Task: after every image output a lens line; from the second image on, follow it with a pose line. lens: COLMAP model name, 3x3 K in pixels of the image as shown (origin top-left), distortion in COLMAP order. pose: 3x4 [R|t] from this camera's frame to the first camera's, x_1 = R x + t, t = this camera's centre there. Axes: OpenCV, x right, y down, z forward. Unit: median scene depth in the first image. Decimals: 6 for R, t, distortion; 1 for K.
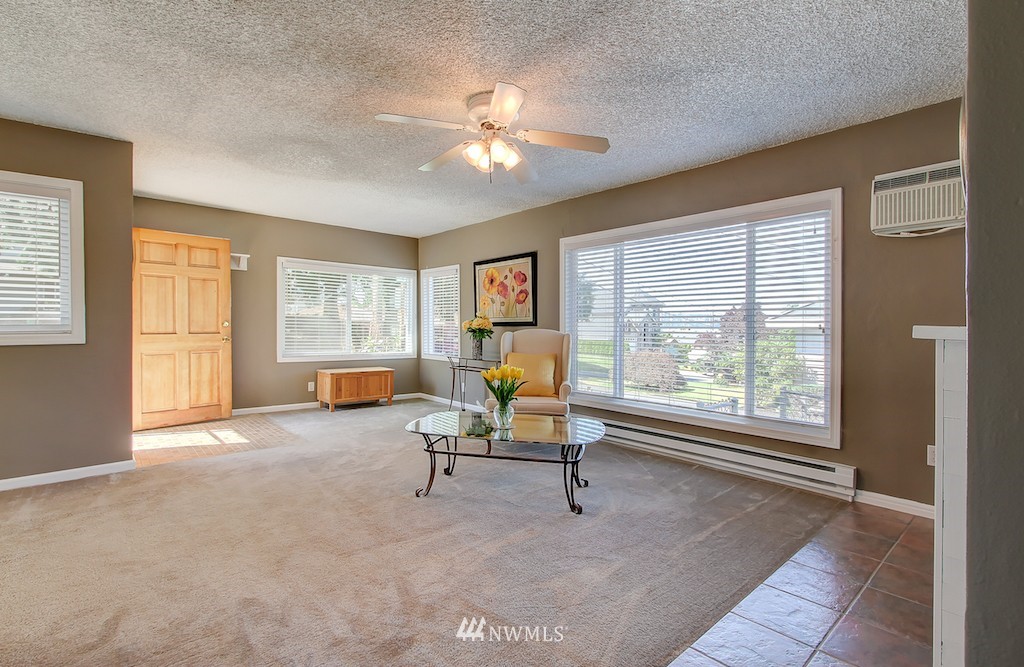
lens RADIAL K [[476.9, 0, 513.2], [0, 476.9, 330.1], [0, 0, 1]] dist [-0.004374, 0.000152]
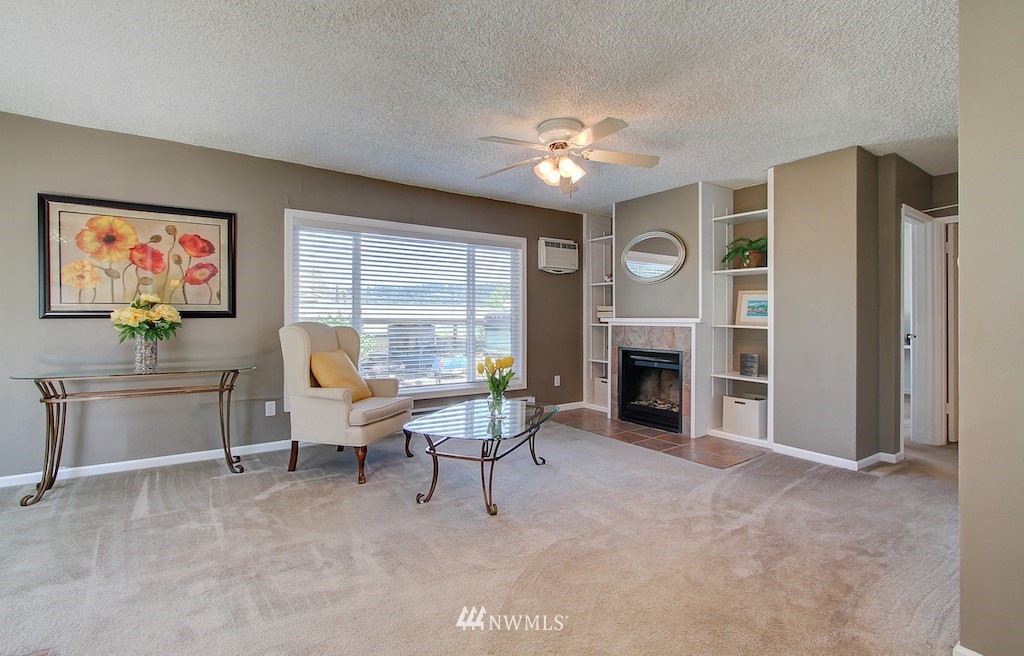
lens RADIAL K [[476.9, 0, 512.9], [0, 476.9, 323.5], [0, 0, 1]] dist [-0.004374, 0.000152]
pose [[0.113666, -0.011508, 0.993452, -0.612182], [0.007816, 0.999912, 0.010689, -0.003715], [-0.993488, 0.006550, 0.113746, 0.494657]]
